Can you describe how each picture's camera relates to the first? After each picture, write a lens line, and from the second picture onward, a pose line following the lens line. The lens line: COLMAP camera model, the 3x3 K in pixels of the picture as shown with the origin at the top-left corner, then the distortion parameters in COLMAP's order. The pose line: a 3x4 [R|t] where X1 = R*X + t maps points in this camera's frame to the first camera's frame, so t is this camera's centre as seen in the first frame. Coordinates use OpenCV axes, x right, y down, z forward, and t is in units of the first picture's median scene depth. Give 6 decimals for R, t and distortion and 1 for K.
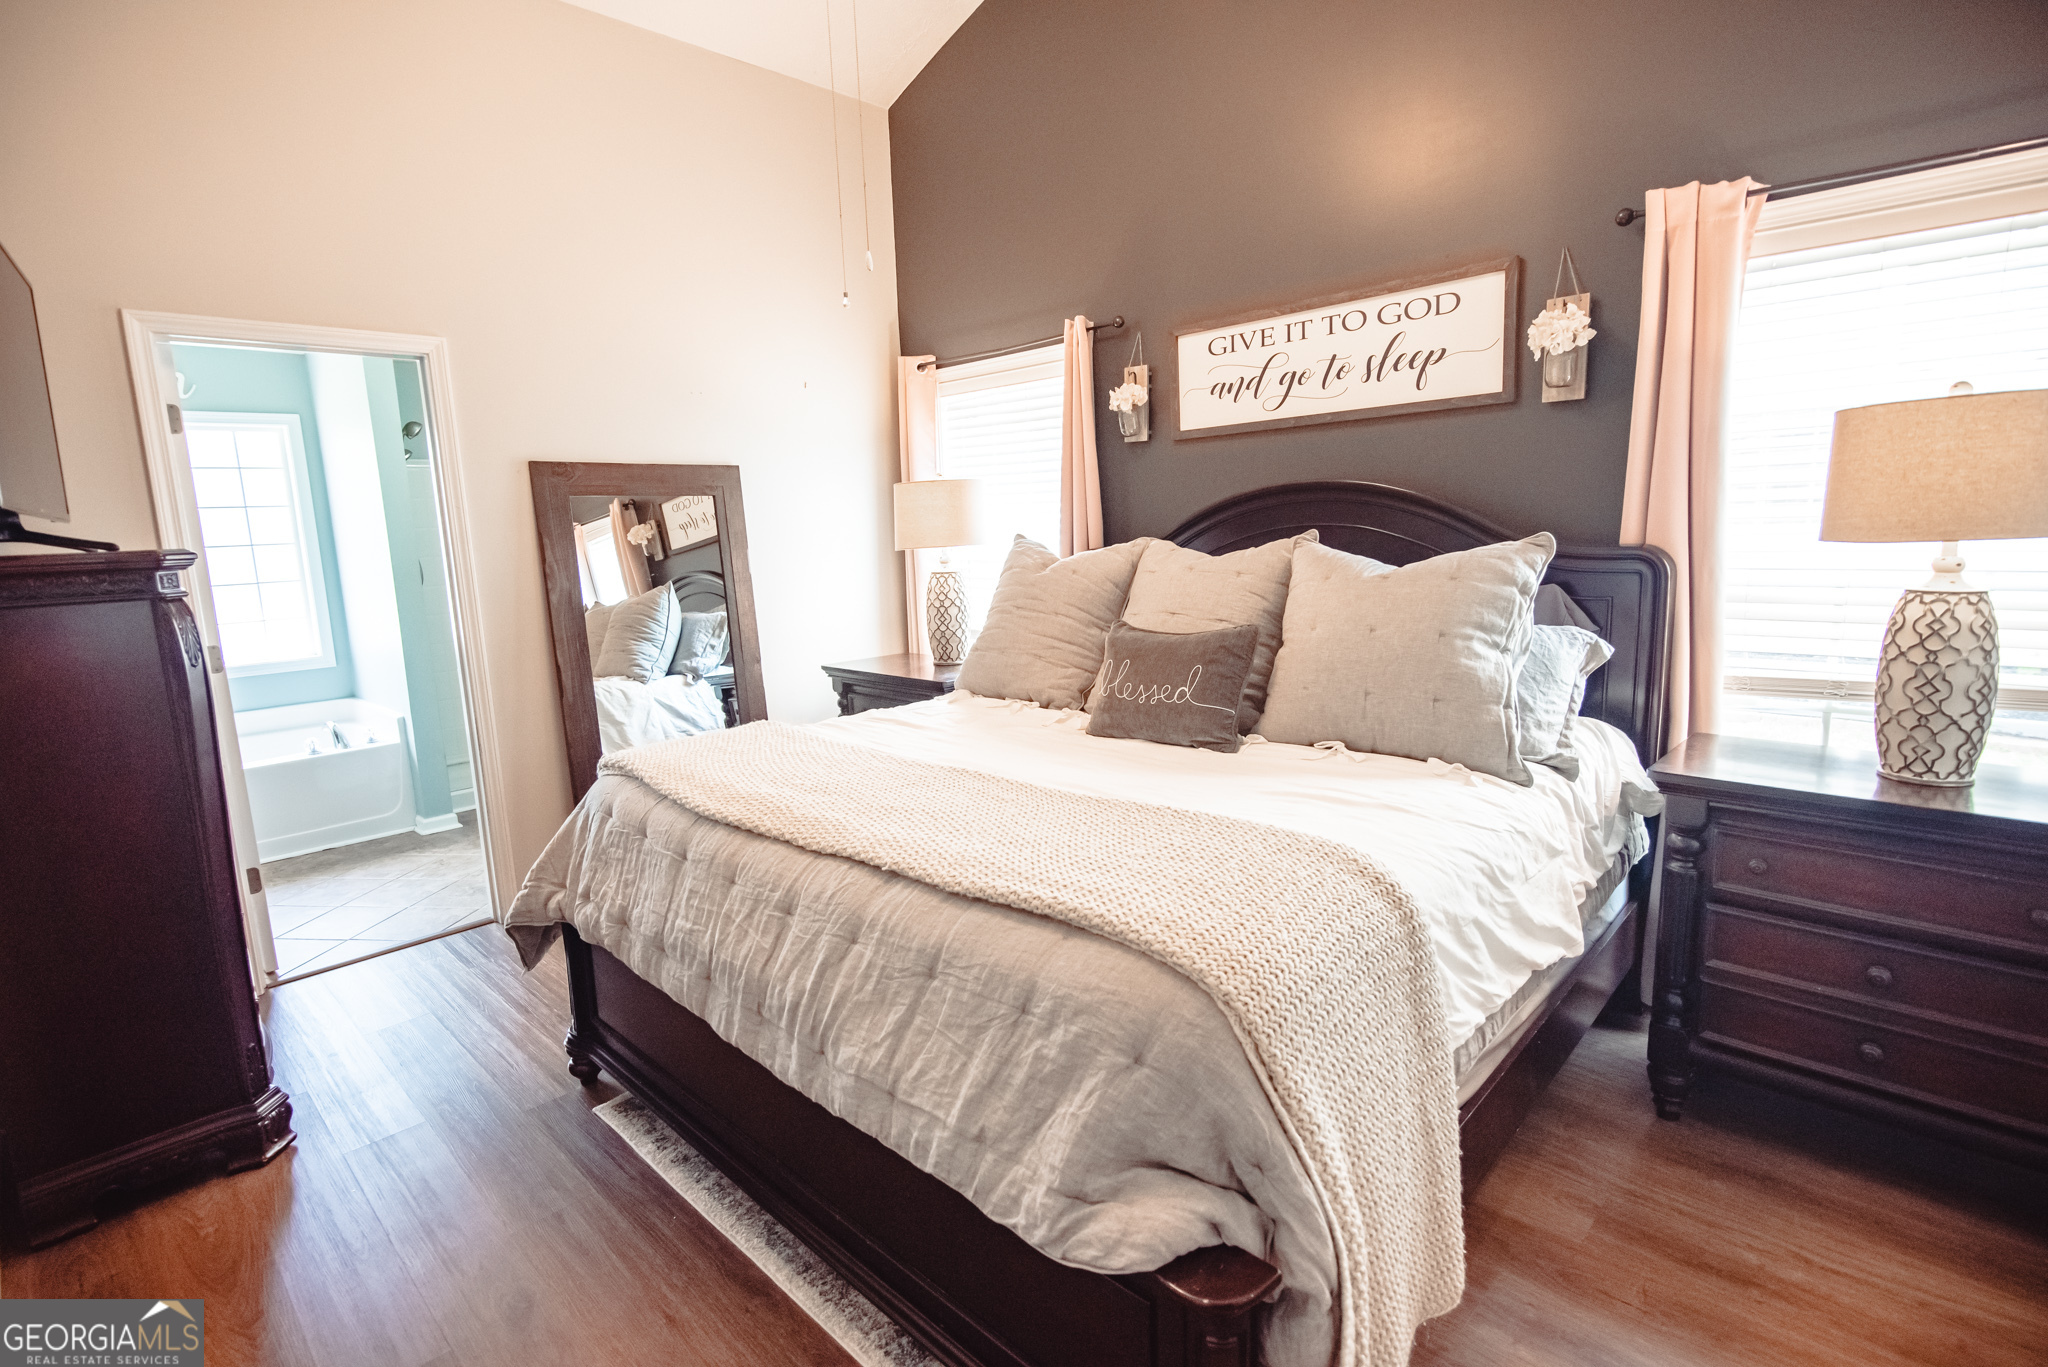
lens RADIAL K [[984.1, 0, 1024.0], [0, 984.1, 683.5], [0, 0, 1]] dist [-0.001493, -0.000534]
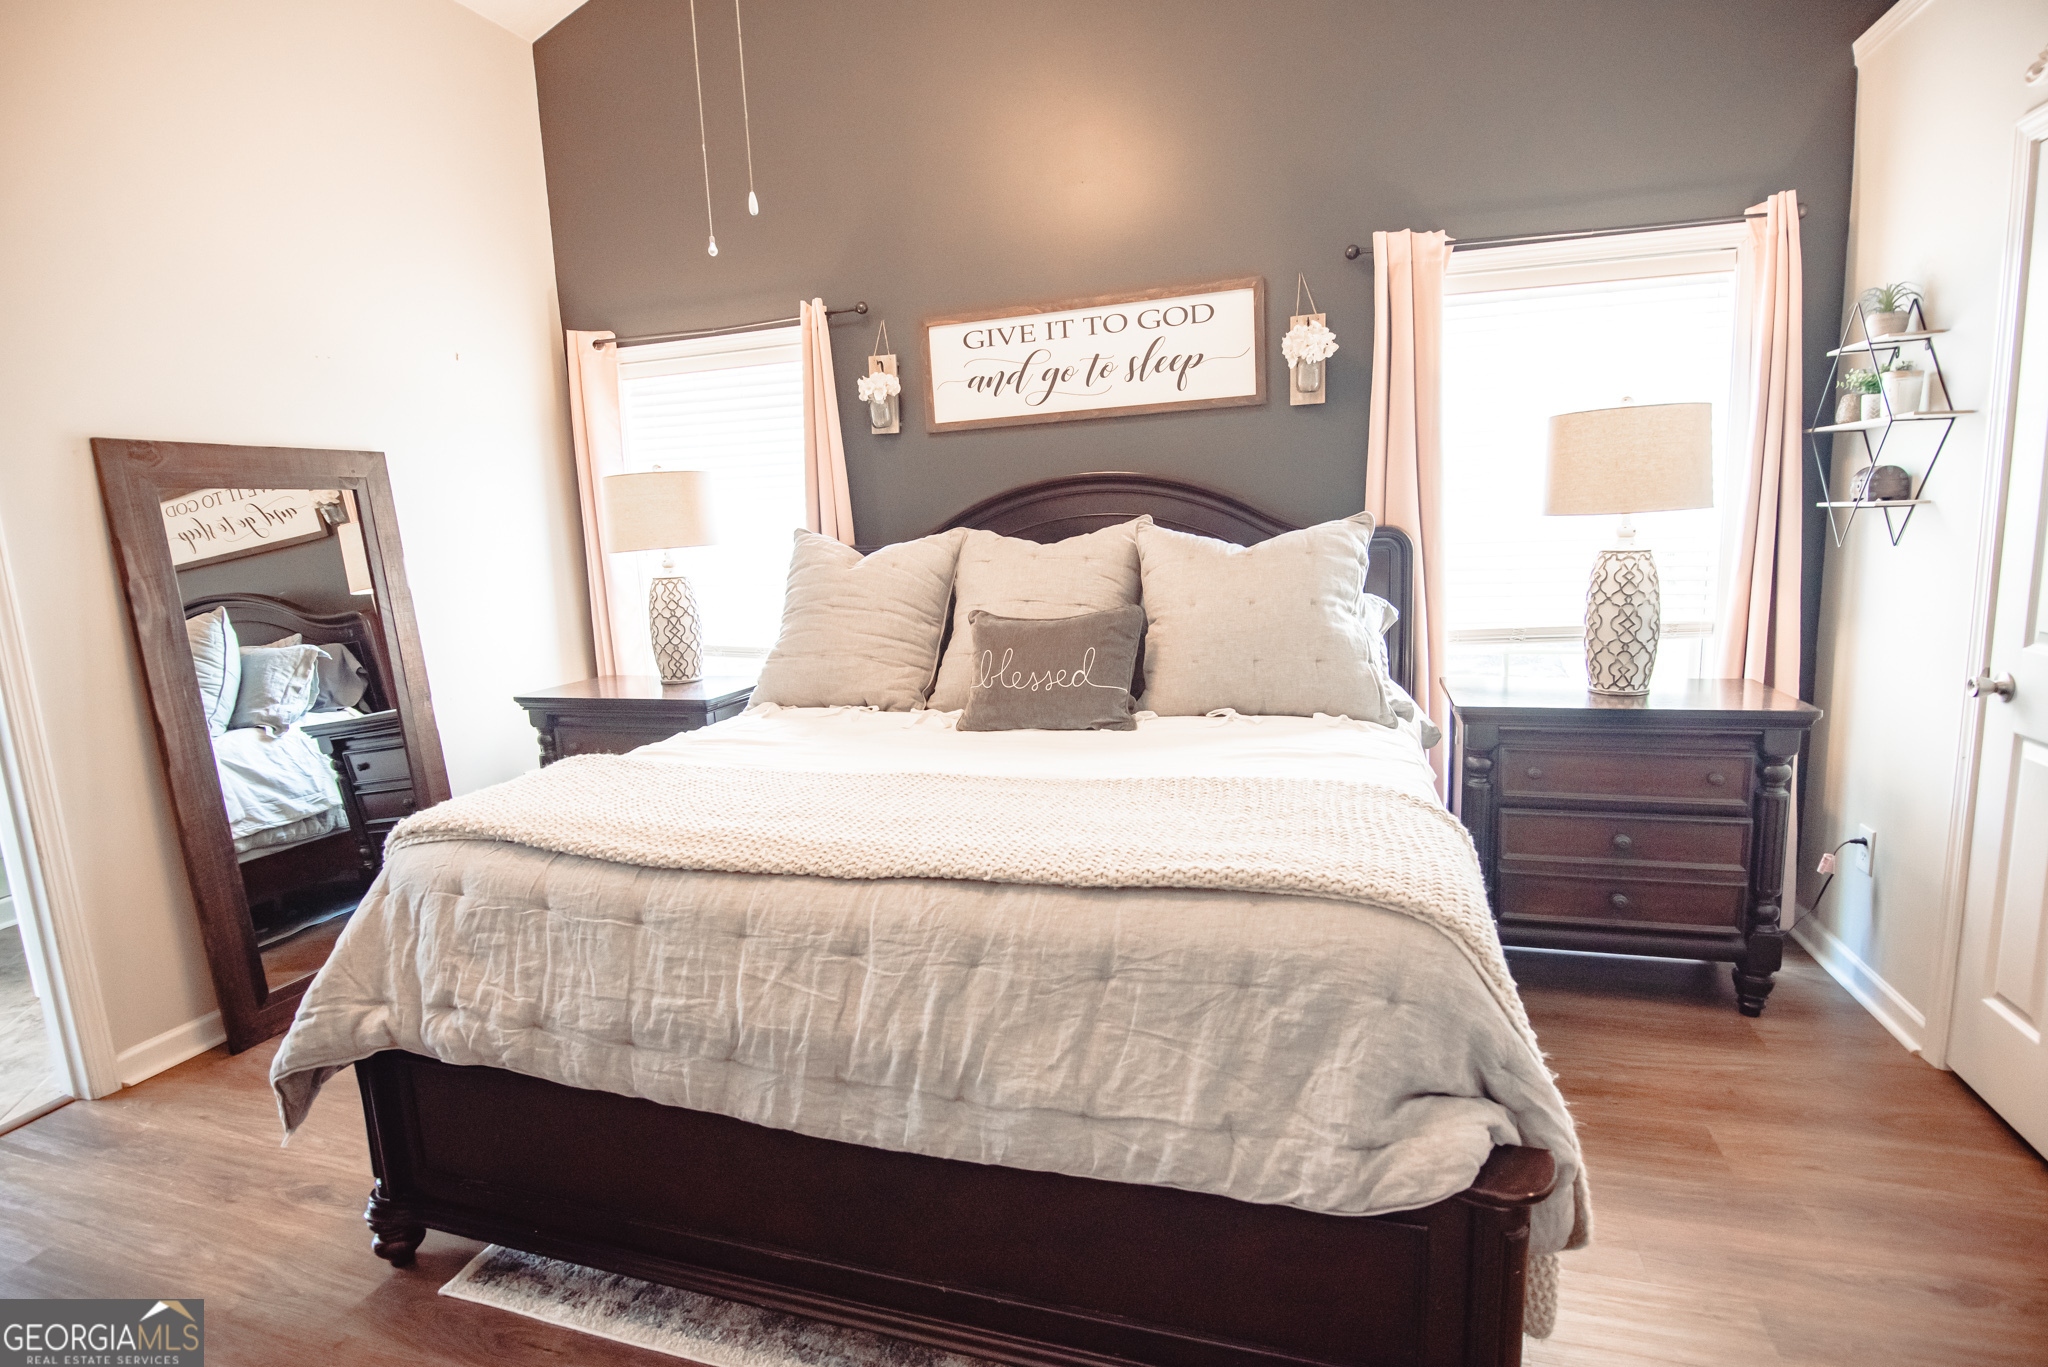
lens RADIAL K [[1003.7, 0, 1024.0], [0, 1003.7, 683.5], [0, 0, 1]] dist [-0.019133, -0.000877]
pose [[0.894217, -0.079599, 0.440499, -0.369321], [0.087084, 0.996196, 0.003232, 0.009633], [-0.439081, 0.035471, 0.897747, 0.123154]]
